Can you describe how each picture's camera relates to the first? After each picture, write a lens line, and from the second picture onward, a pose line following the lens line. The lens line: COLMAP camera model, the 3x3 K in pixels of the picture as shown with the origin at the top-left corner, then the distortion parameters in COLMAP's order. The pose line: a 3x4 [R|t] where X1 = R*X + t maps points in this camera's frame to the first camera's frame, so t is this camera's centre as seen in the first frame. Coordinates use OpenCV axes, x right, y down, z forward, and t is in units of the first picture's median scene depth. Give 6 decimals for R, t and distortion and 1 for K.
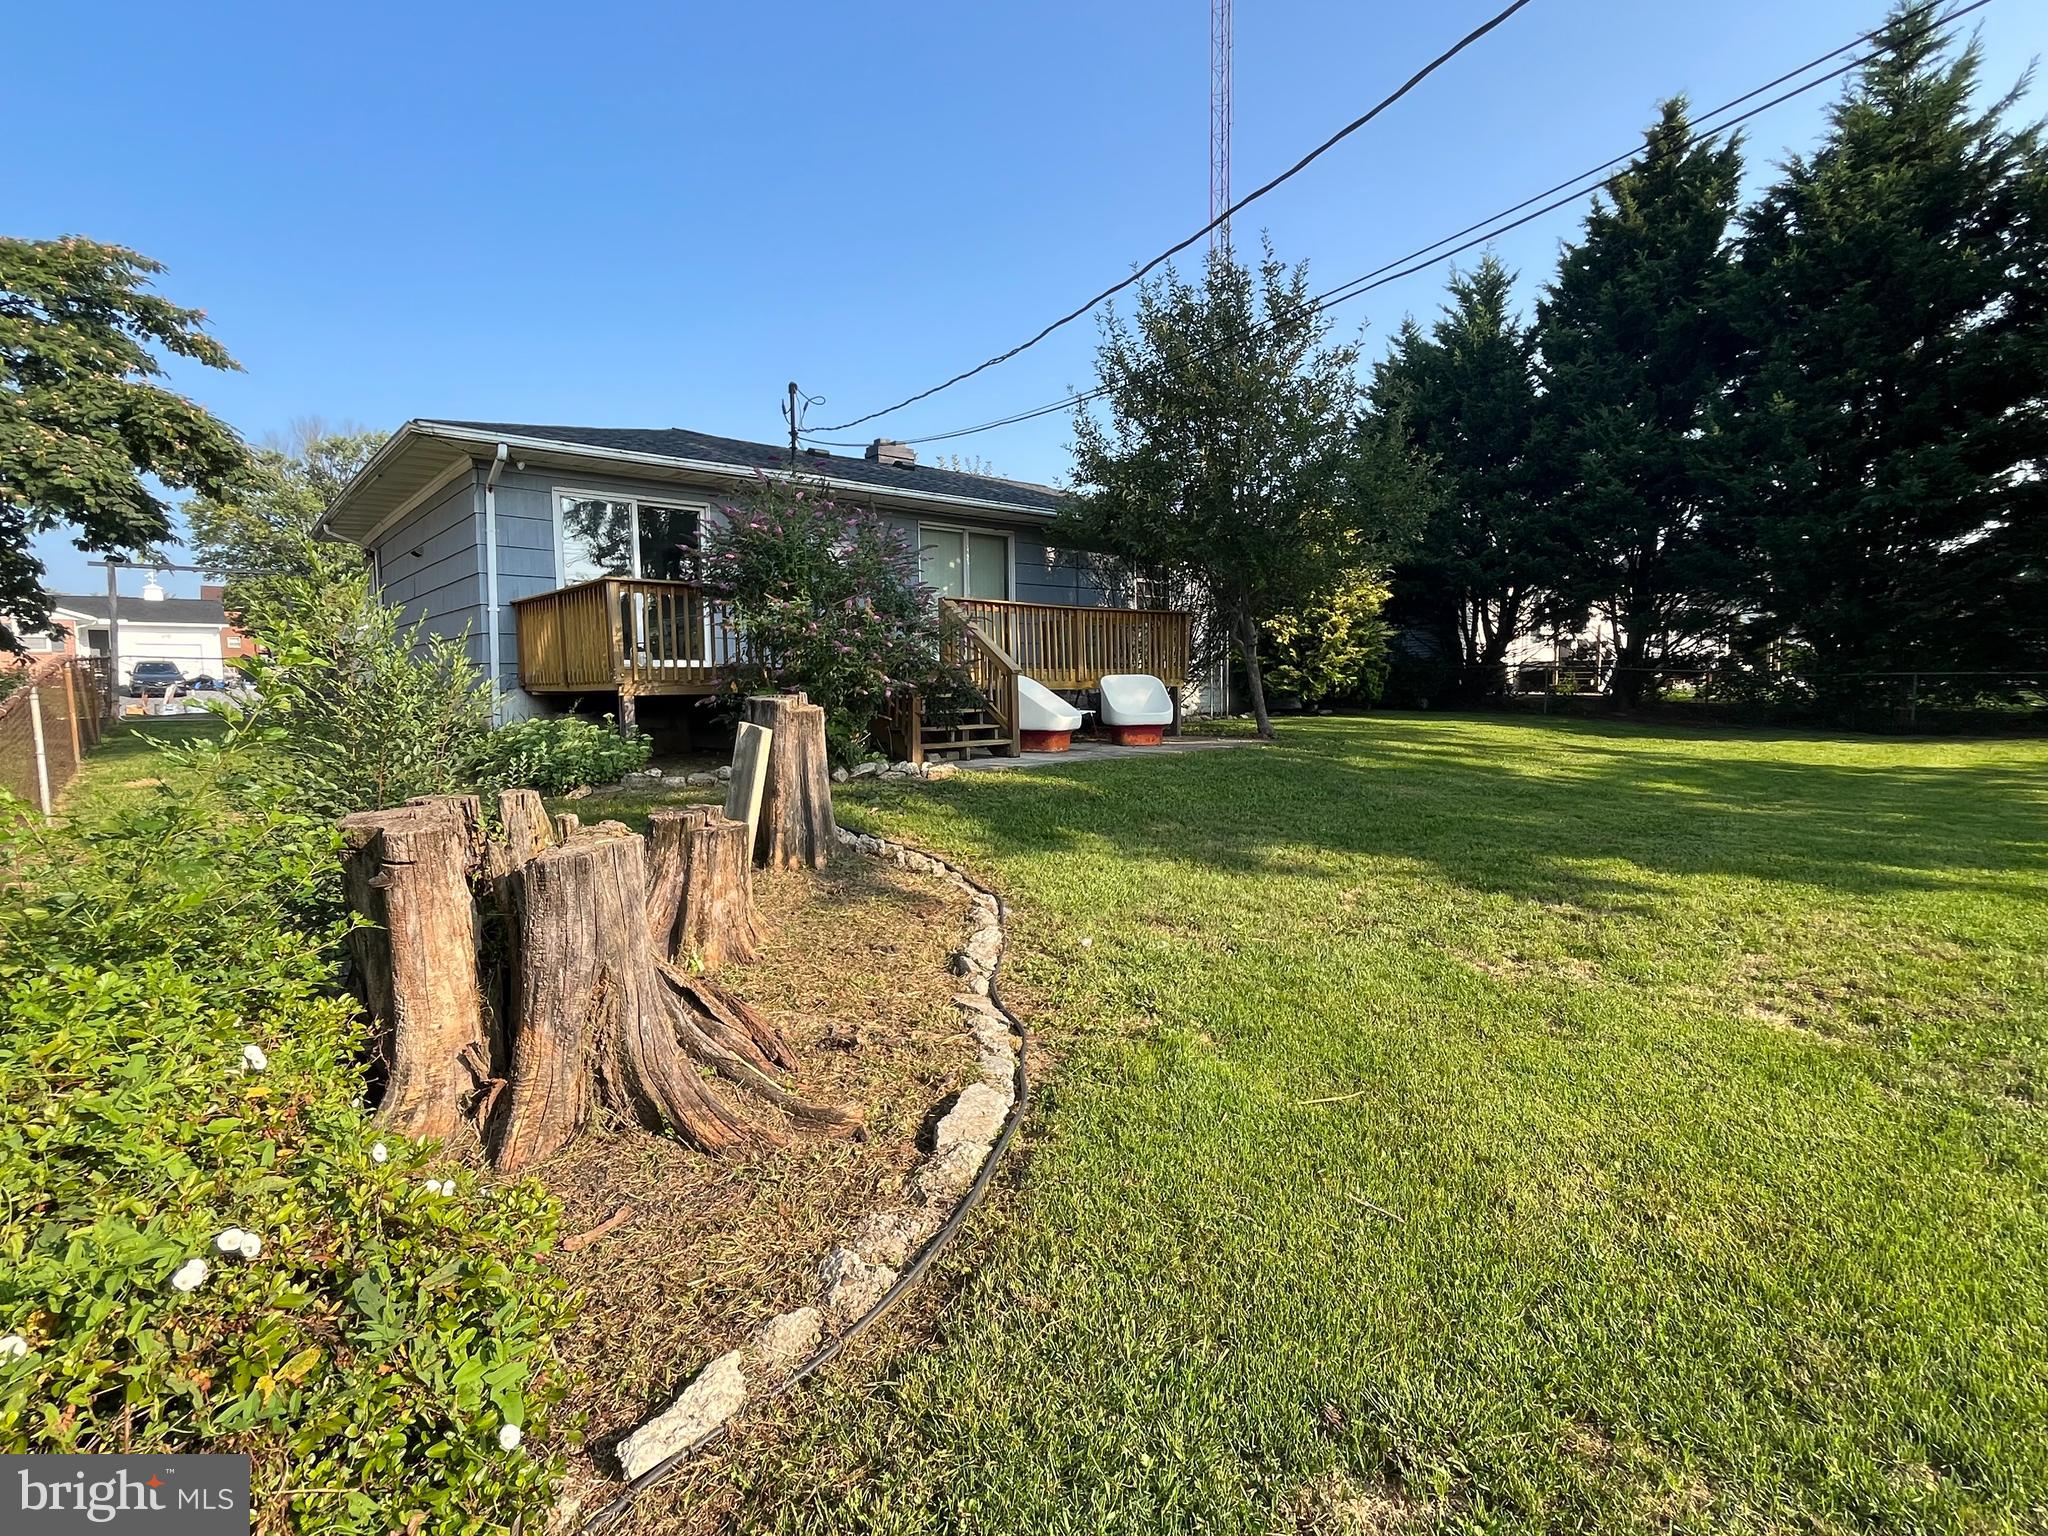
lens RADIAL K [[986.1, 0, 1022.5], [0, 986.1, 760.8], [0, 0, 1]] dist [-0.001314, -0.000906]
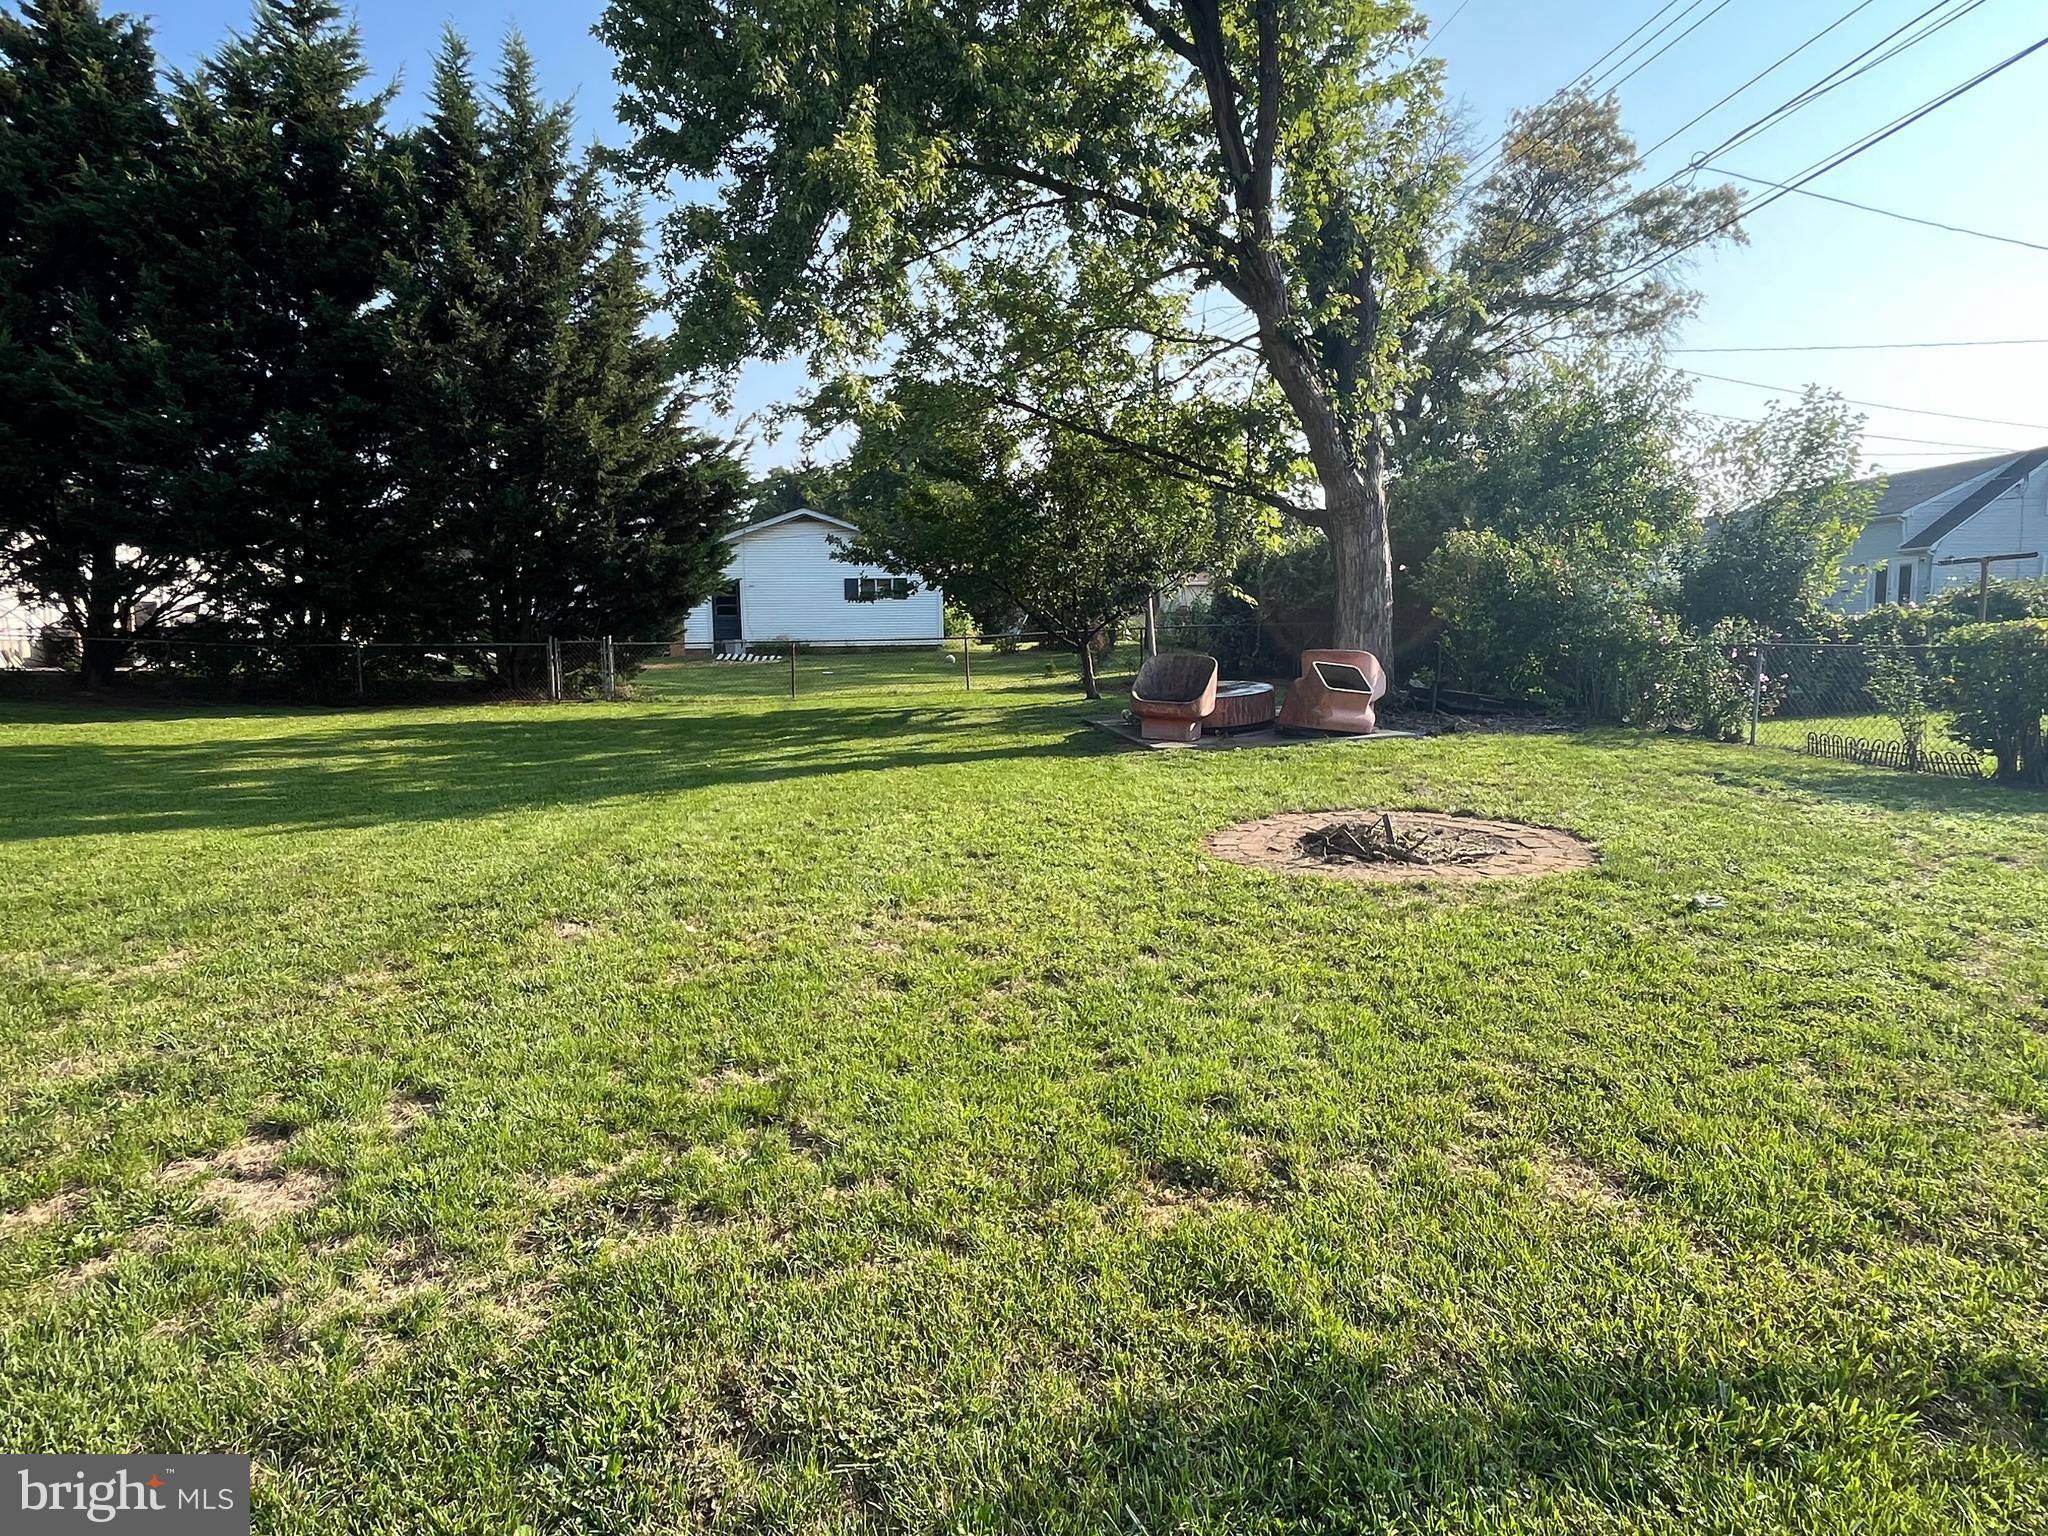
lens RADIAL K [[1167.4, 0, 1024.0], [0, 1167.4, 756.9], [0, 0, 1]] dist [-0.004072, 0.000811]
pose [[0.553794, -0.076116, 0.829167, 0.268811], [0.068838, 0.996589, 0.045509, 0.015753], [-0.829803, 0.031876, 0.557145, -0.202641]]
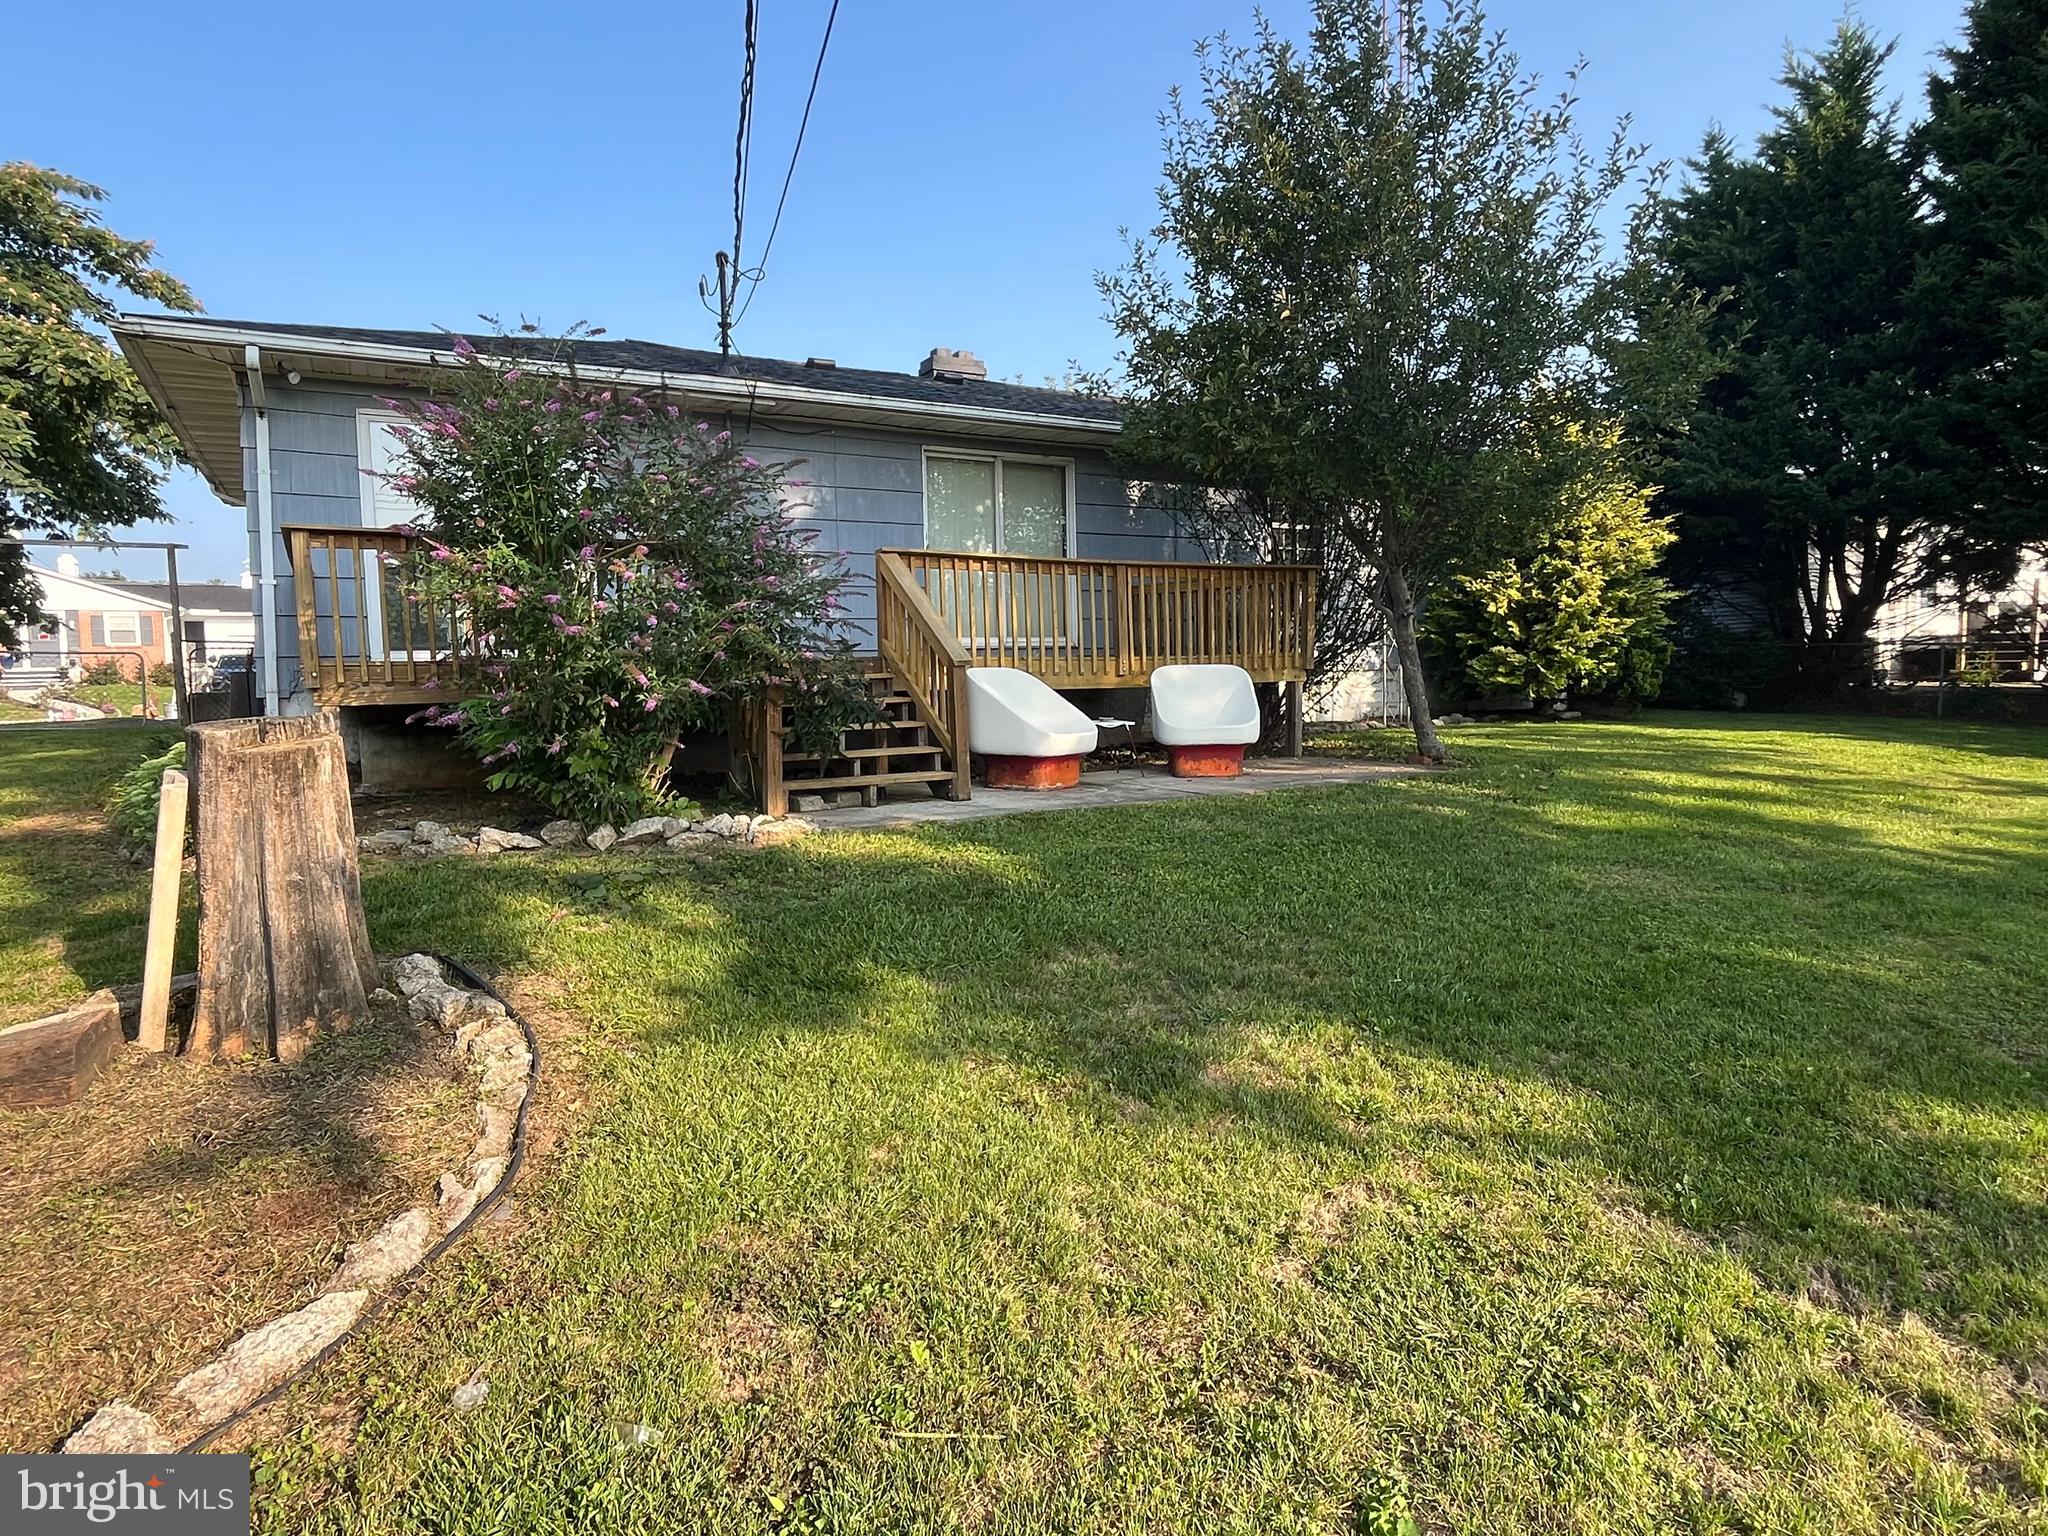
lens RADIAL K [[1167.4, 0, 1024.0], [0, 1167.4, 756.9], [0, 0, 1]] dist [-0.004072, 0.000811]
pose [[0.982575, 0.006547, -0.185752, 0.097666], [-0.007388, 0.999965, -0.003832, -0.016604], [0.185720, 0.005137, 0.982589, 0.164944]]
